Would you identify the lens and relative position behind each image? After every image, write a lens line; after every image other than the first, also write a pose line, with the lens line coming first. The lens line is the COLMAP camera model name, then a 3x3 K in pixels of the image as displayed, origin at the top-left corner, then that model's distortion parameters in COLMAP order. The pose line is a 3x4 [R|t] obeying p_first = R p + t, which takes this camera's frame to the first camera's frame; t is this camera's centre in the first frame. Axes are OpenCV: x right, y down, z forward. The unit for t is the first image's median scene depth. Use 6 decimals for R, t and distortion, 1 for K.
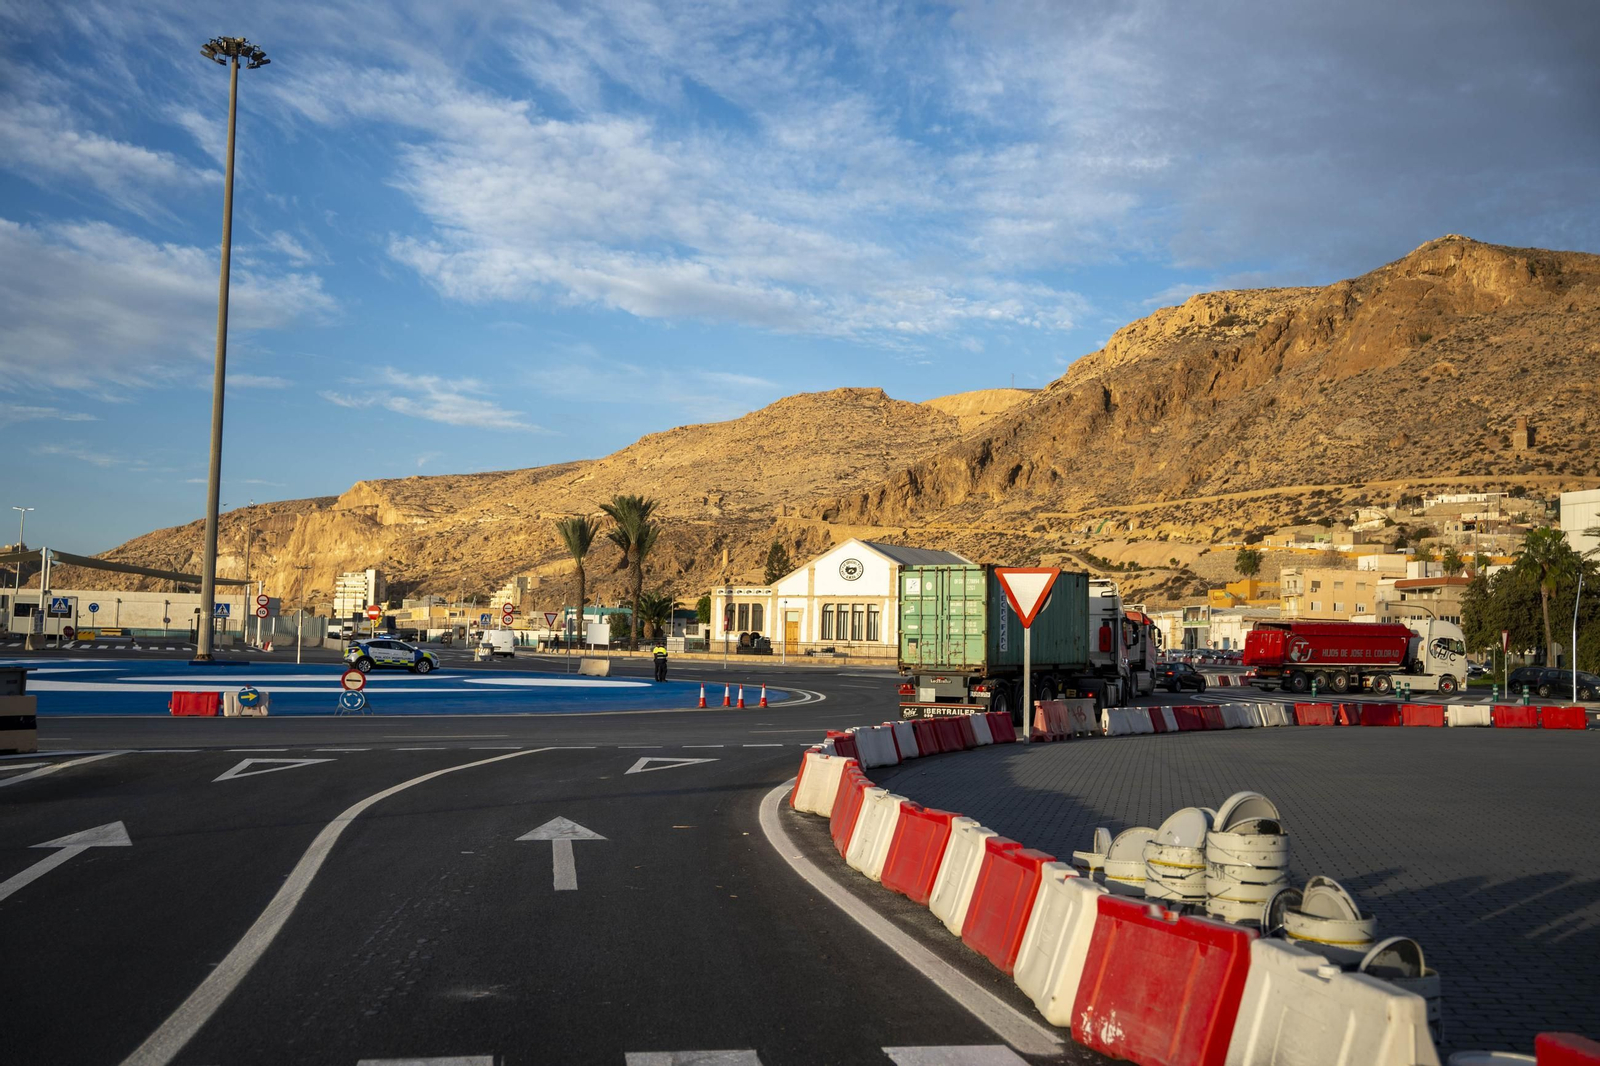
lens RADIAL K [[1655.4, 0, 798.6], [0, 1655.4, 522.9], [0, 0, 1]] dist [0.028642, 0.150621]
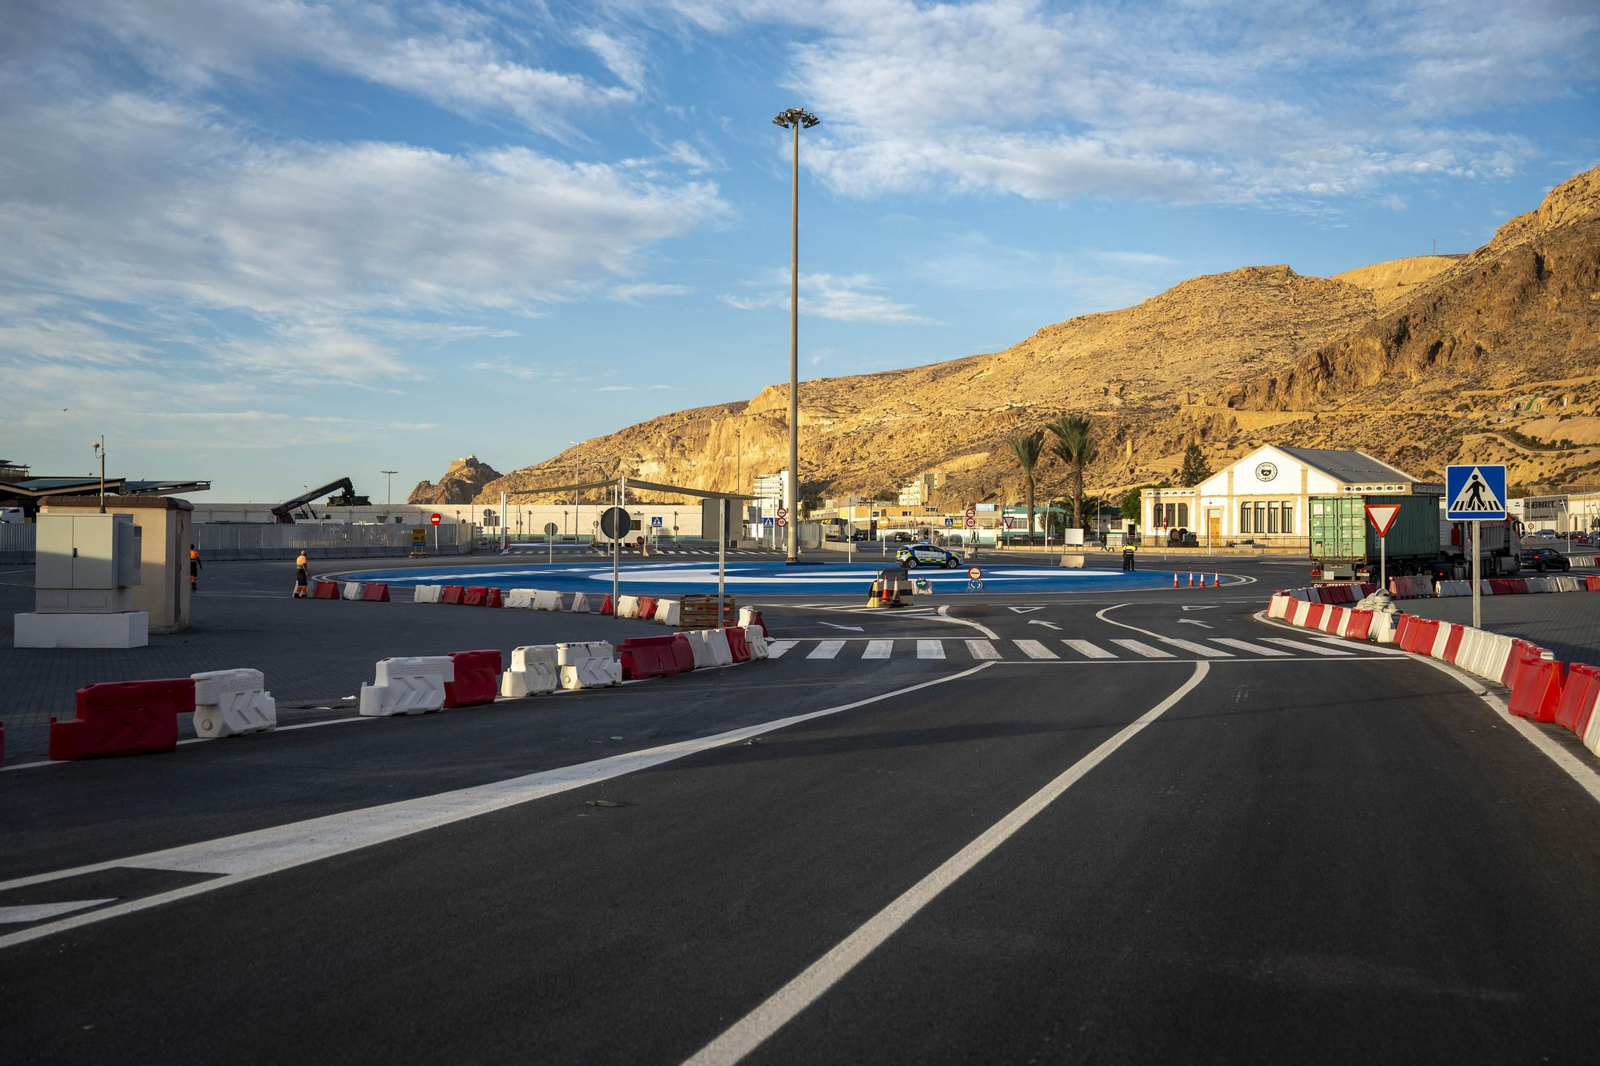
lens RADIAL K [[1689.6, 0, 870.3], [0, 1689.6, 515.1], [0, 0, 1]] dist [0.156964, 0.015641]
pose [[0.981124, -0.027545, -0.191407, -0.003258], [0.039244, 0.997568, 0.057604, -0.005469], [0.189355, -0.064028, 0.979819, -0.056953]]
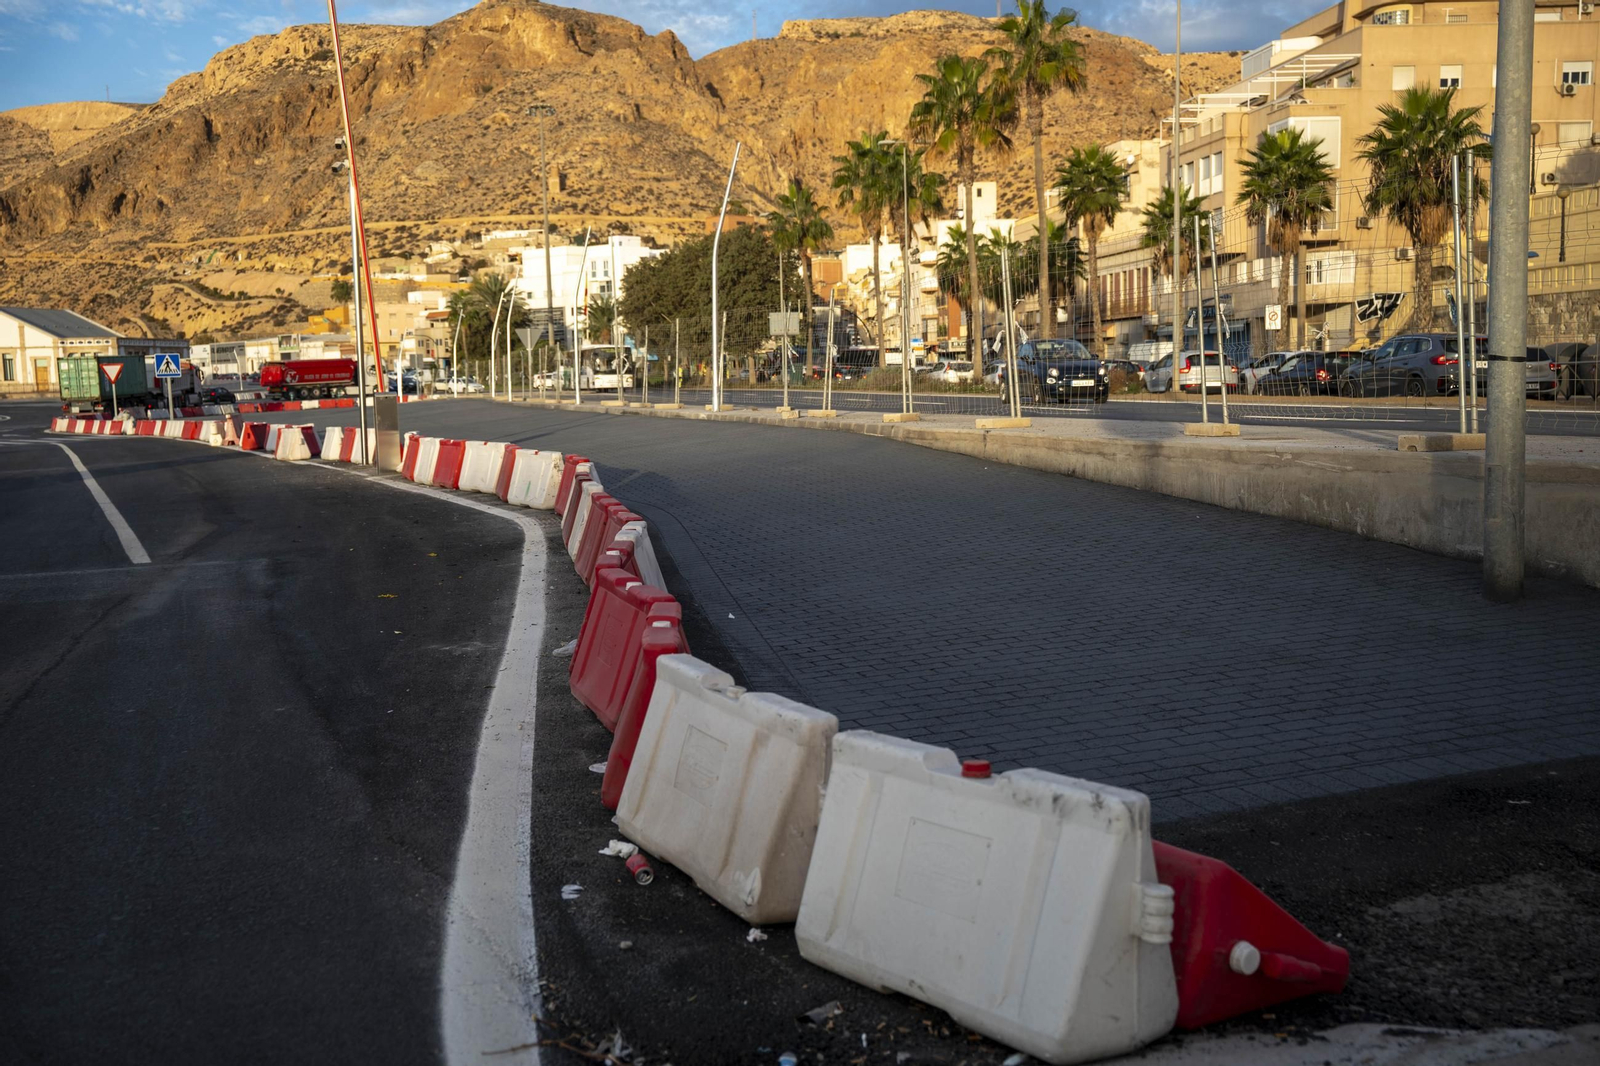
lens RADIAL K [[1655.4, 0, 798.6], [0, 1655.4, 522.9], [0, 0, 1]] dist [0.028642, 0.150621]
pose [[0.874448, -0.098461, 0.475023, -0.014119], [0.015098, 0.984236, 0.176216, -0.011997], [-0.484885, -0.146919, 0.862149, -0.132429]]
